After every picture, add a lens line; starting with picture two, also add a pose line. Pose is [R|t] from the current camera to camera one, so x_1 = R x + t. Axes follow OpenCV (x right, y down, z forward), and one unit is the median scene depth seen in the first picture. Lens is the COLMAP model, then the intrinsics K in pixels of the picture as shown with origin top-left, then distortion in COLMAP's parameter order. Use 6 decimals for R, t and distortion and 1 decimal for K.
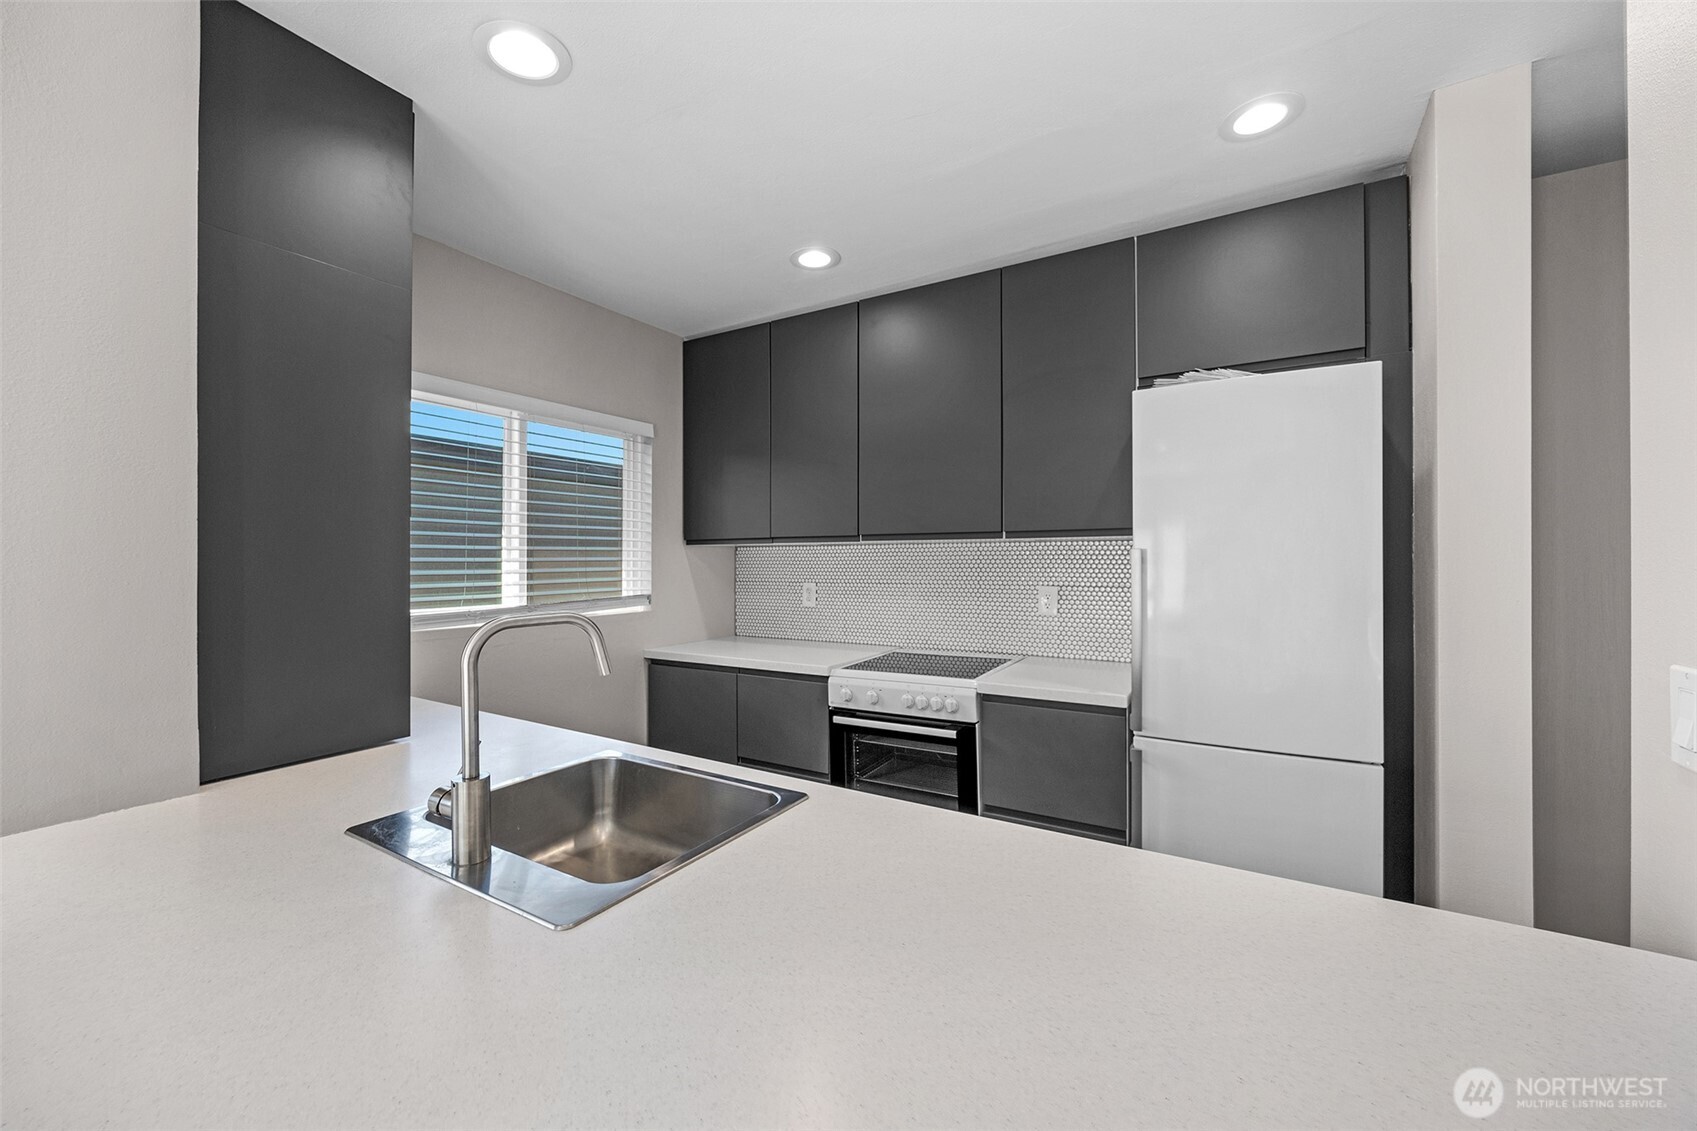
lens RADIAL K [[678.3, 0, 864.4], [0, 678.3, 554.1], [0, 0, 1]] dist [0.001275, 0.000102]
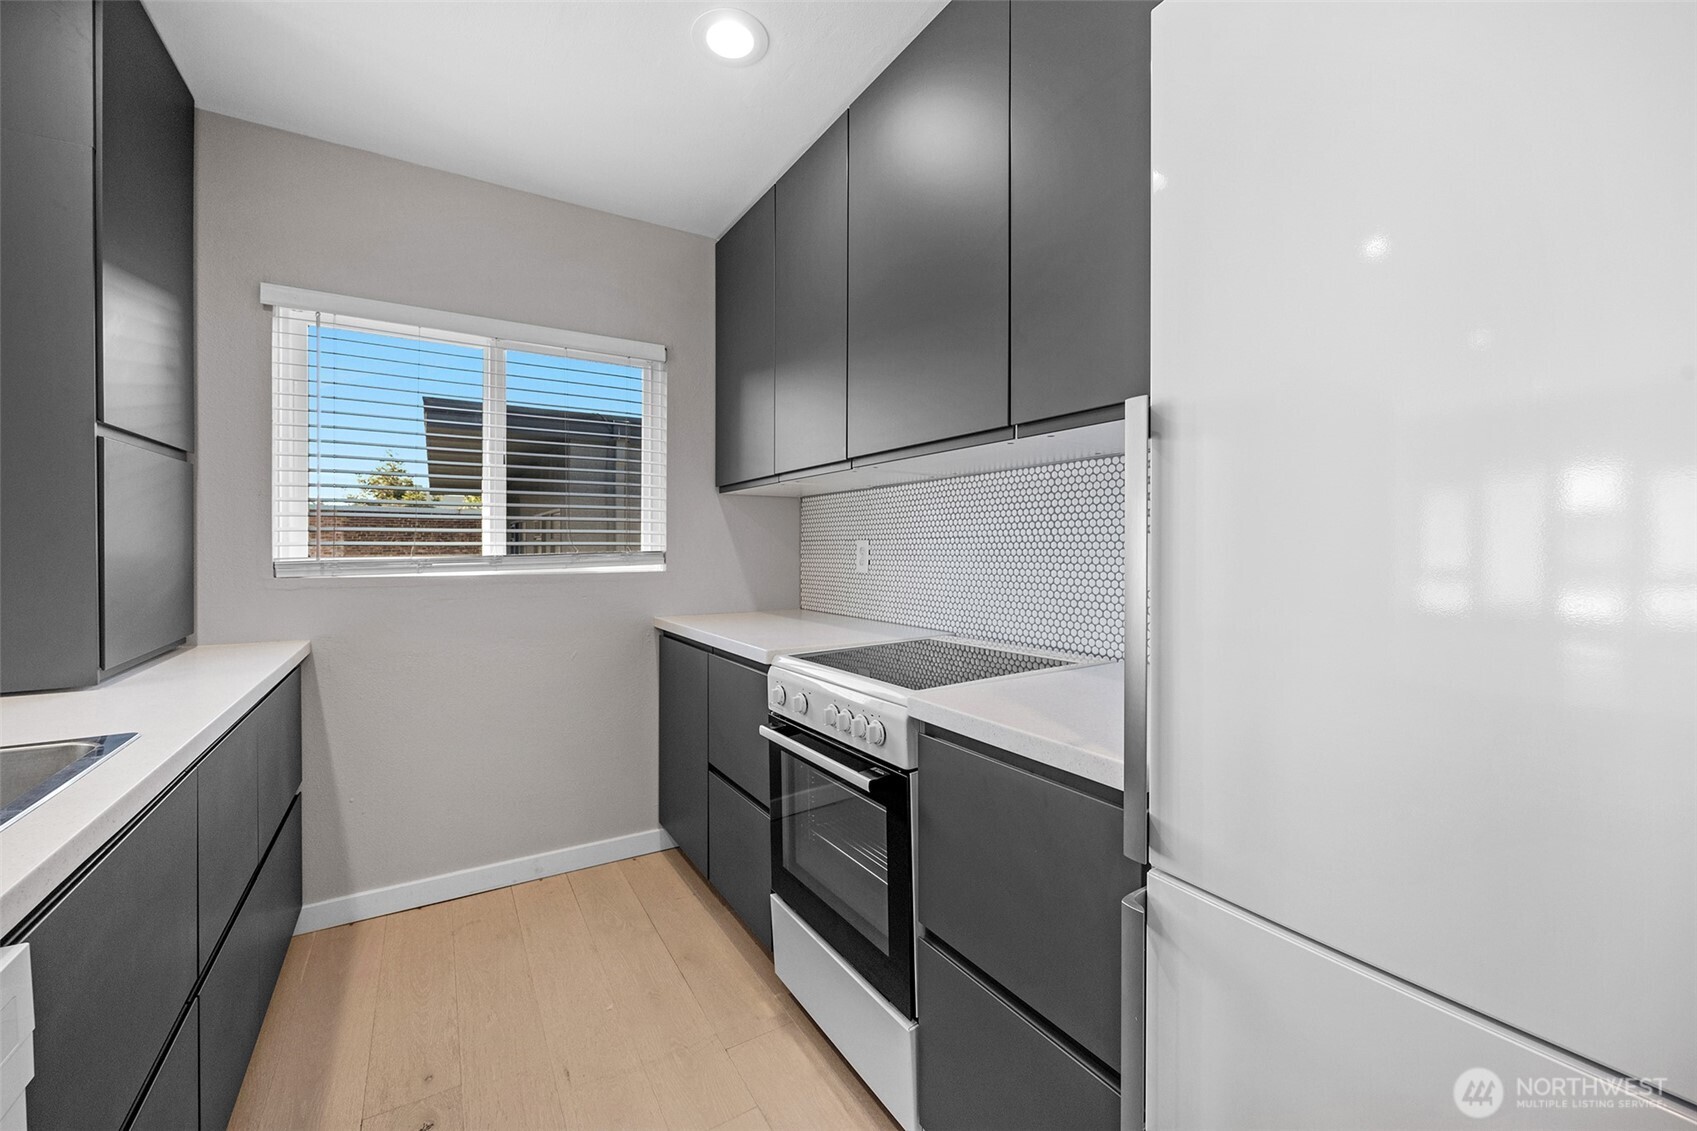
lens RADIAL K [[678.3, 0, 864.4], [0, 678.3, 554.1], [0, 0, 1]] dist [0.001275, 0.000102]
pose [[0.872404, 0.008239, -0.488716, 0.307675], [-0.002814, 0.999926, 0.011834, 0.053381], [0.488777, -0.008949, 0.872363, 0.393990]]
